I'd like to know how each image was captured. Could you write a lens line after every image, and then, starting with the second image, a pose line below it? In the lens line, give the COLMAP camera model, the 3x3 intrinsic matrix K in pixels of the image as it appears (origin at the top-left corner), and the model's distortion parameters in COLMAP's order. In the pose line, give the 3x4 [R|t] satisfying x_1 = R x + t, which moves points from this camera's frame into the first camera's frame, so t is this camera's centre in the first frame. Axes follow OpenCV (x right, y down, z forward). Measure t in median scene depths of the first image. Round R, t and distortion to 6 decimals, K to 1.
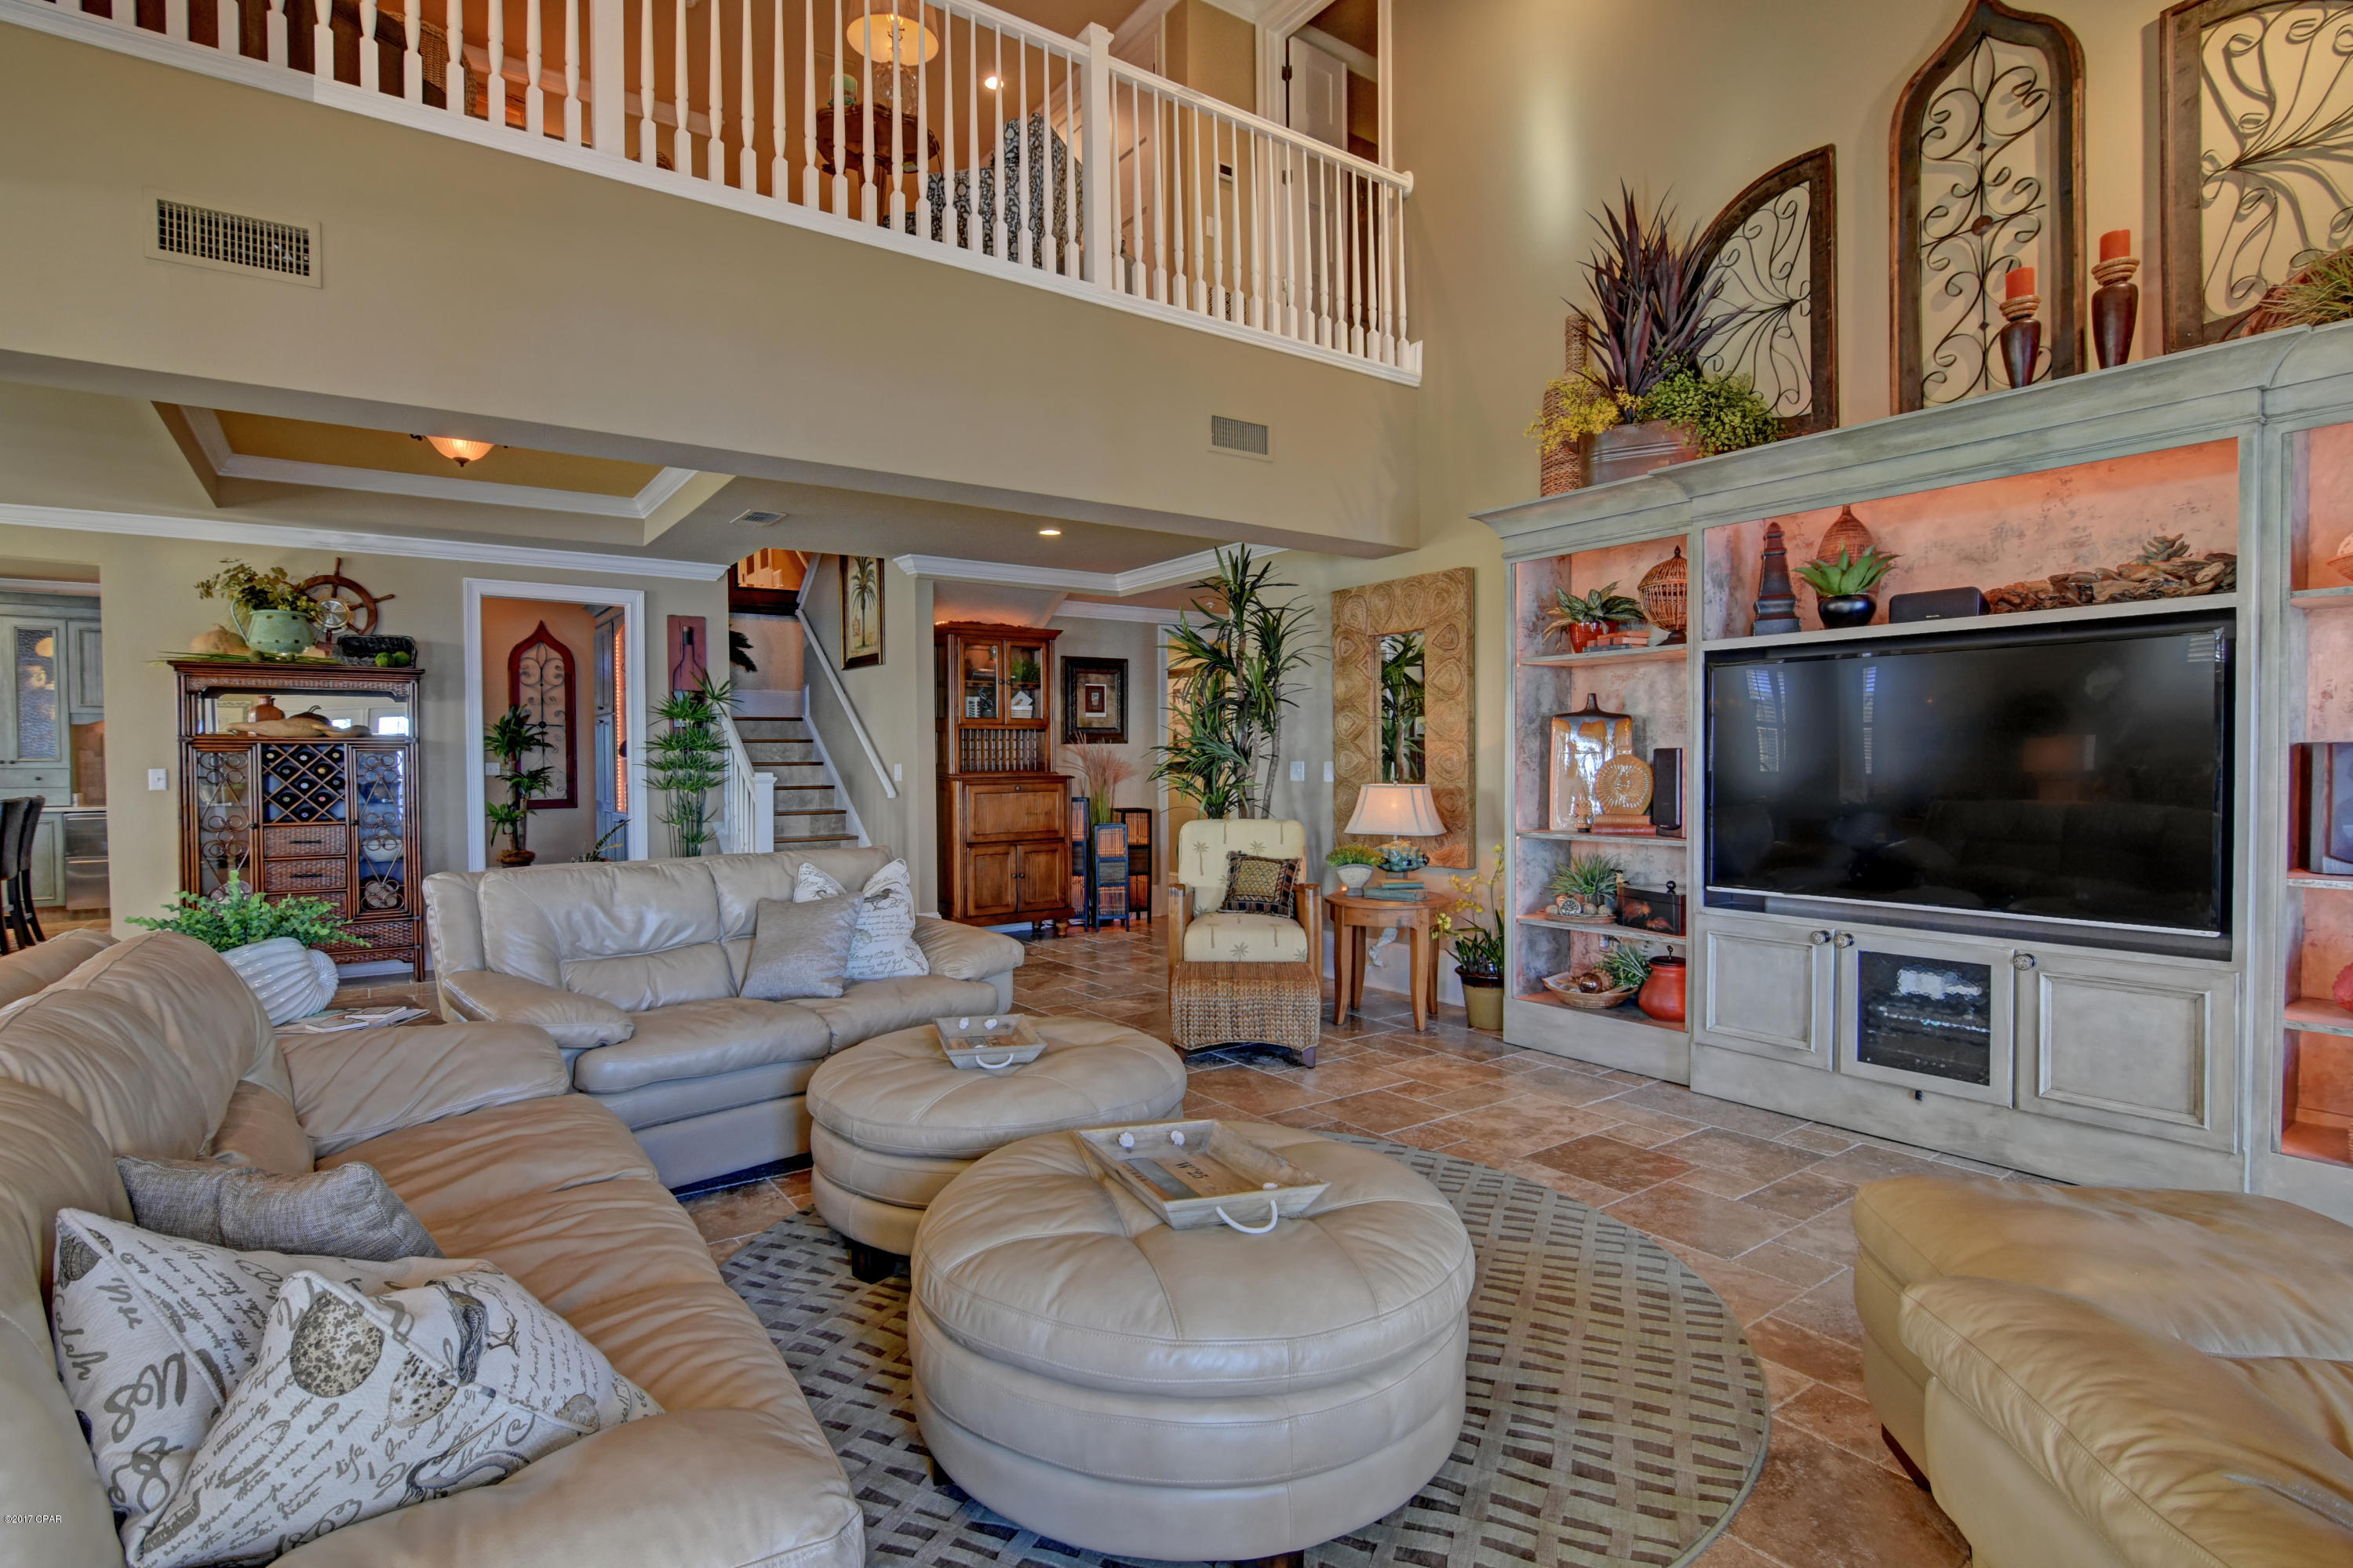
lens RADIAL K [[1142.2, 0, 1159.6], [0, 1142.2, 789.6], [0, 0, 1]] dist [-0.029462, 0.009404]
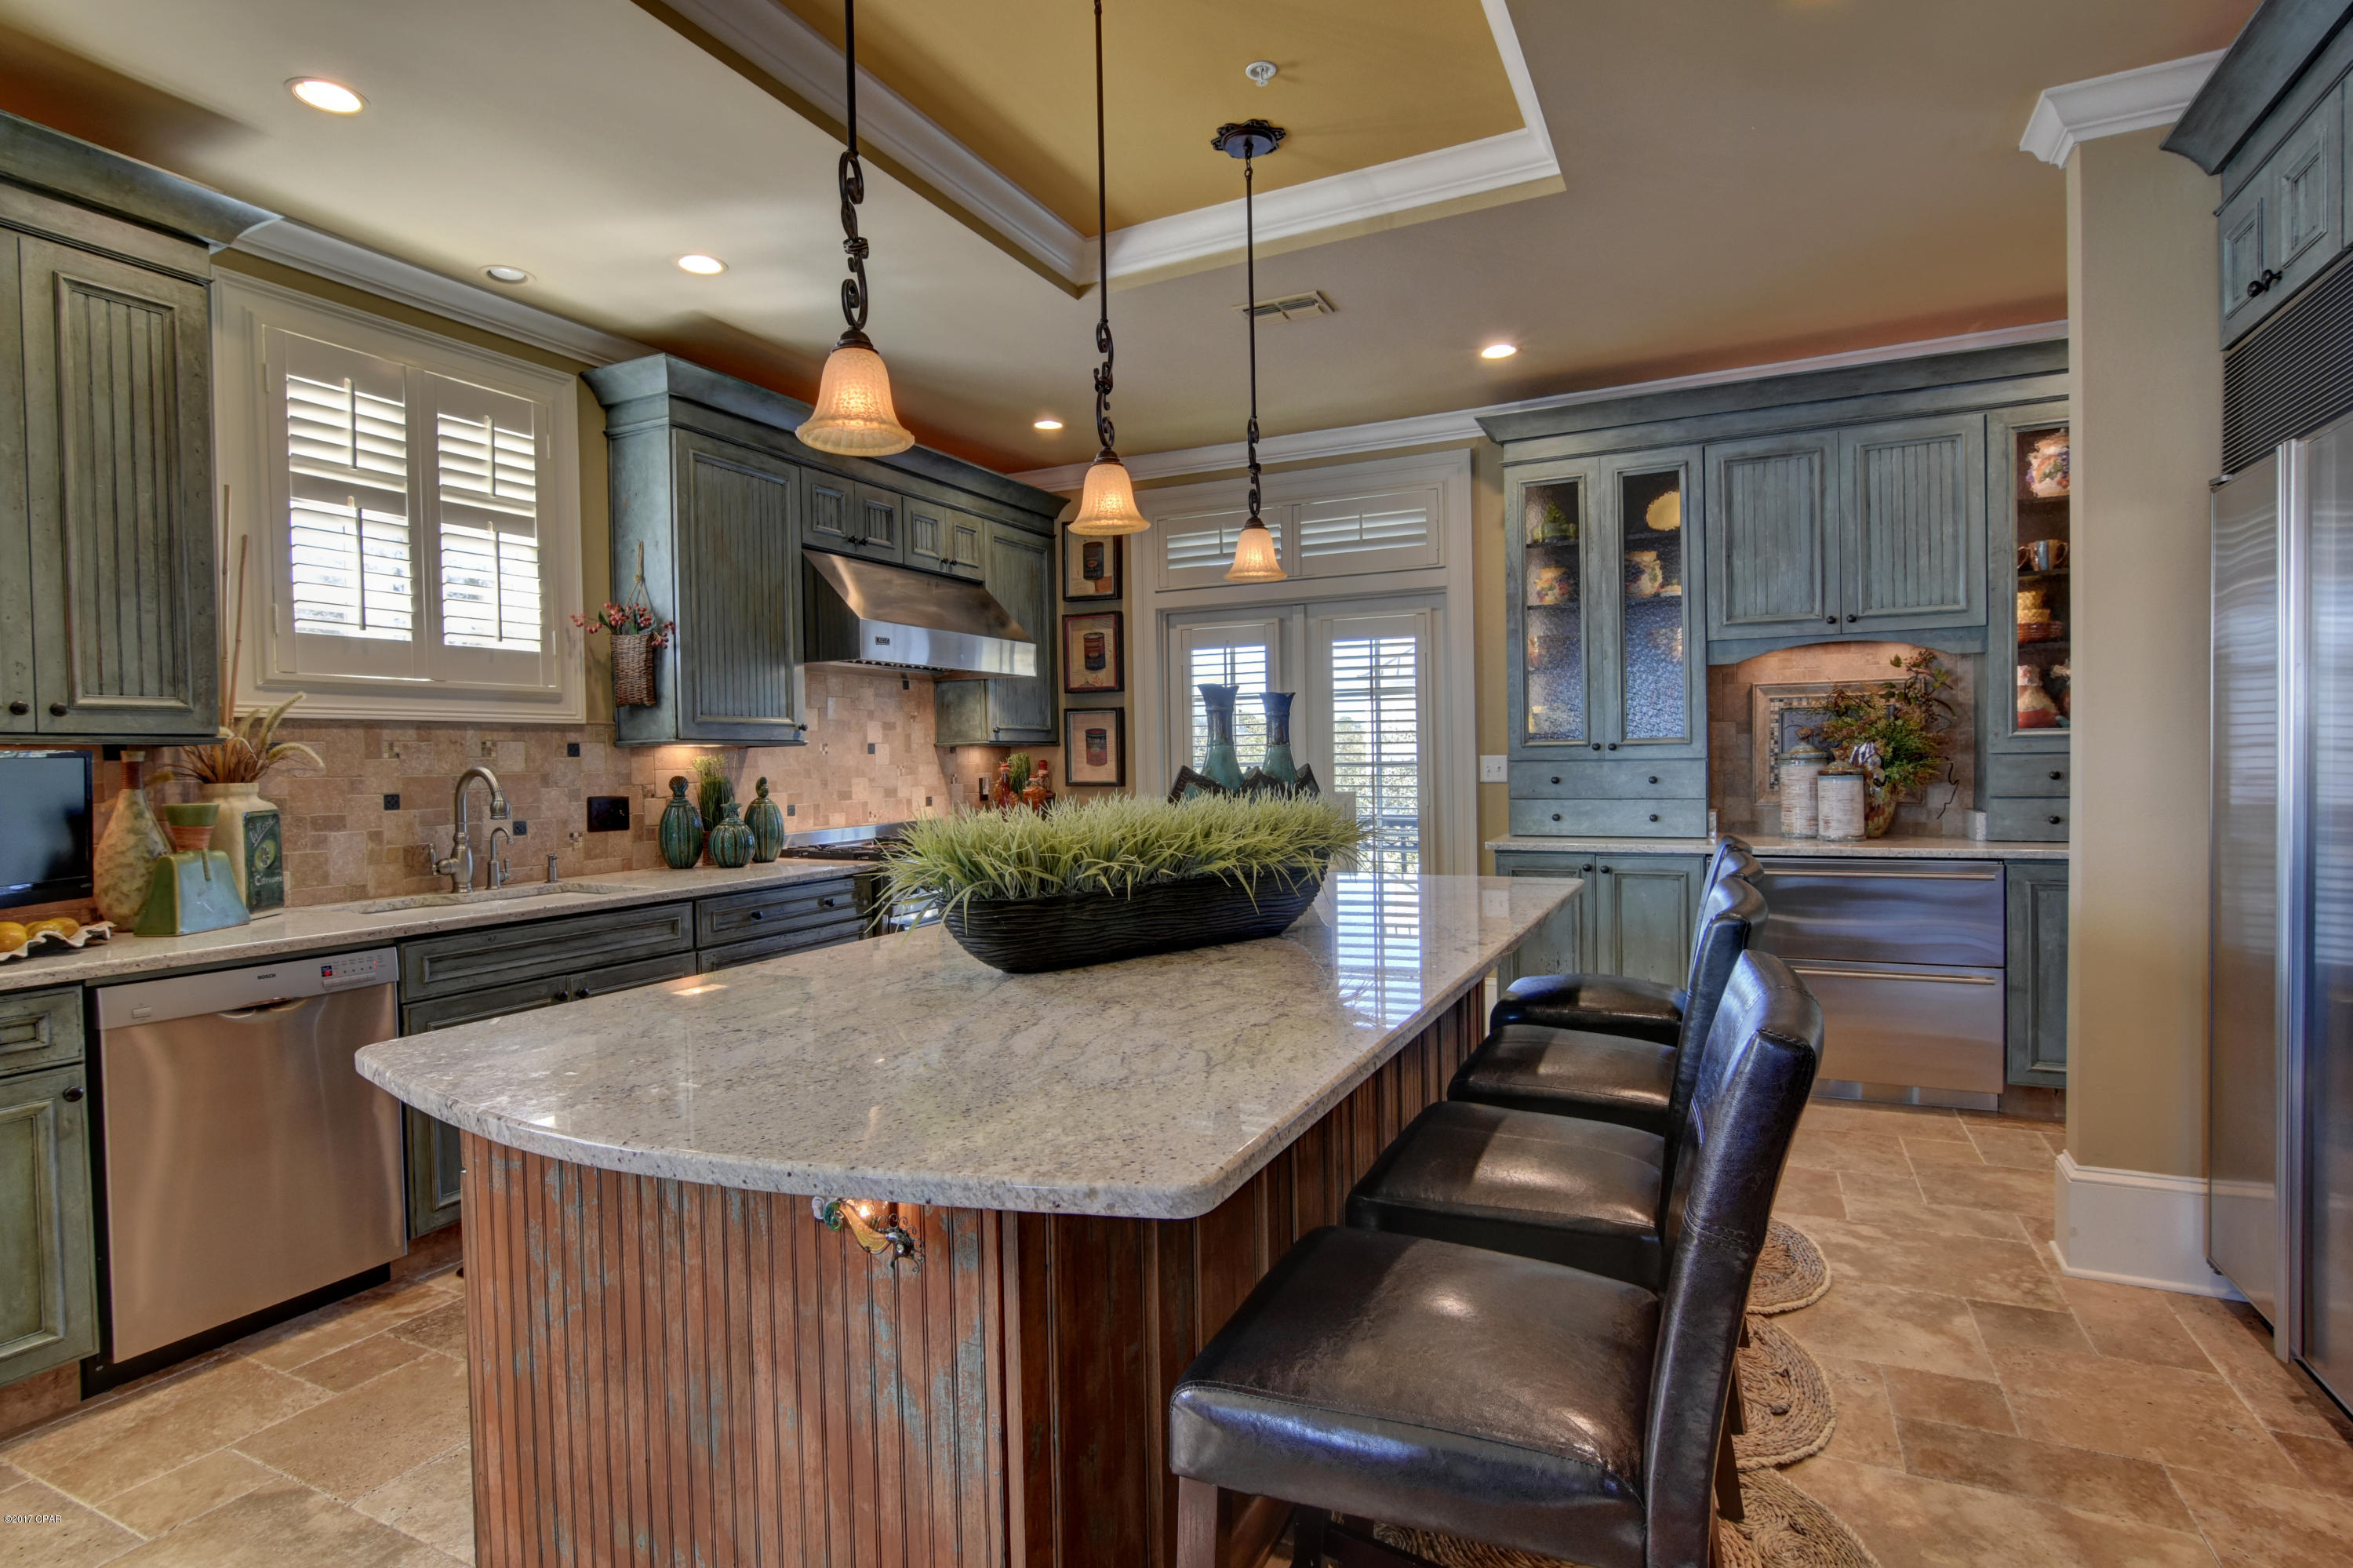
lens RADIAL K [[1142.4, 0, 1141.0], [0, 1142.4, 784.5], [0, 0, 1]] dist [-0.029462, 0.009404]
pose [[0.469017, 0.015251, -0.883058, -1.385776], [-0.007028, 0.999884, 0.013536, -0.026602], [0.883161, -0.000142, 0.469070, 1.183392]]
